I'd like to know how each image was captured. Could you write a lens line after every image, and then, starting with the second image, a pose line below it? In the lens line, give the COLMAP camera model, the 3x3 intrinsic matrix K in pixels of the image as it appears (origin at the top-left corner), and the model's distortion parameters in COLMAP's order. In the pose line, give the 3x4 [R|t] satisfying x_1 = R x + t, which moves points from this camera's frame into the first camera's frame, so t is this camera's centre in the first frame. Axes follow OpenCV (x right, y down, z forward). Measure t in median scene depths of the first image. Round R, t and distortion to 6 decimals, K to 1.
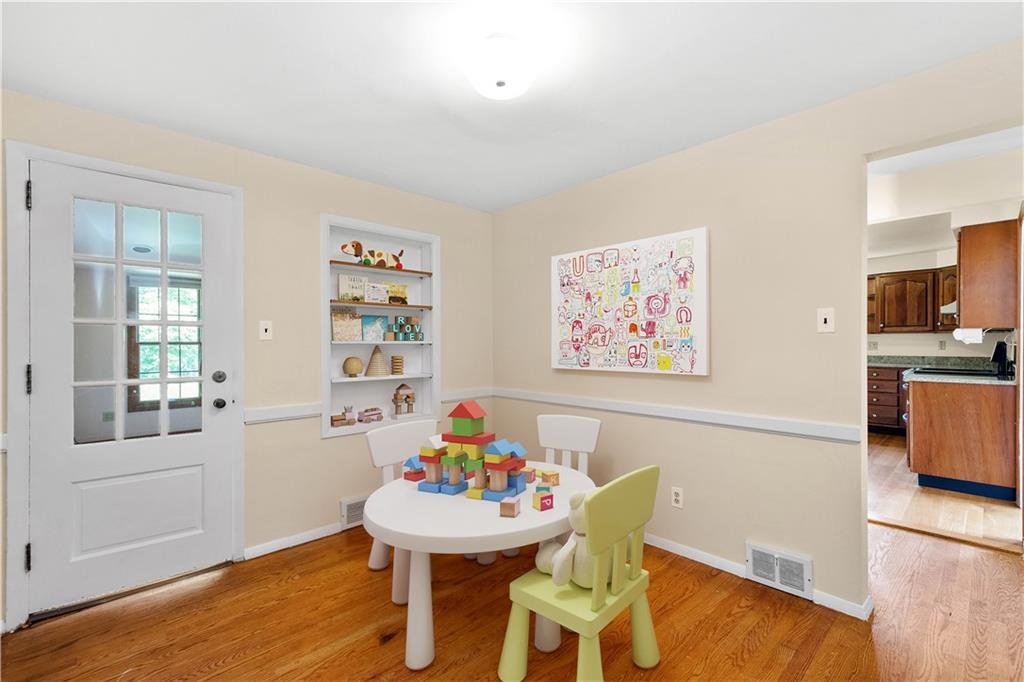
lens RADIAL K [[452.6, 0, 512.0], [0, 452.6, 341.0], [0, 0, 1]] dist [0.027480, 0.000122]
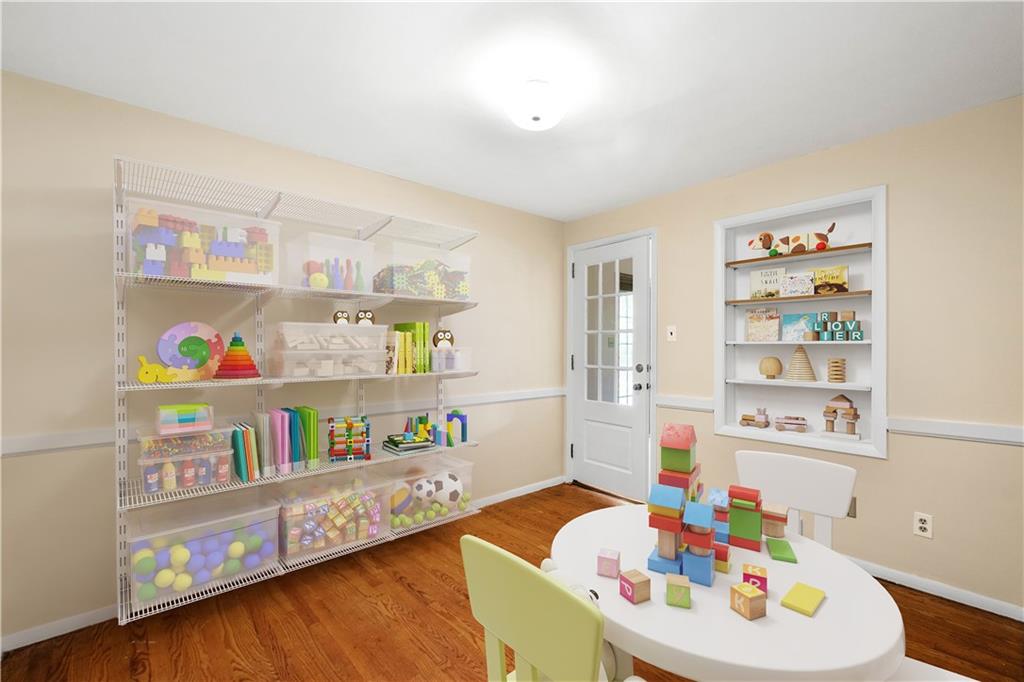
lens RADIAL K [[445.2, 0, 512.0], [0, 445.2, 341.0], [0, 0, 1]] dist [-0.000503, -0.000072]
pose [[-0.016634, -0.009728, -0.999814, 0.559031], [0.008614, 0.999914, -0.009872, 0.004289], [0.999825, -0.008776, -0.016549, 0.488760]]
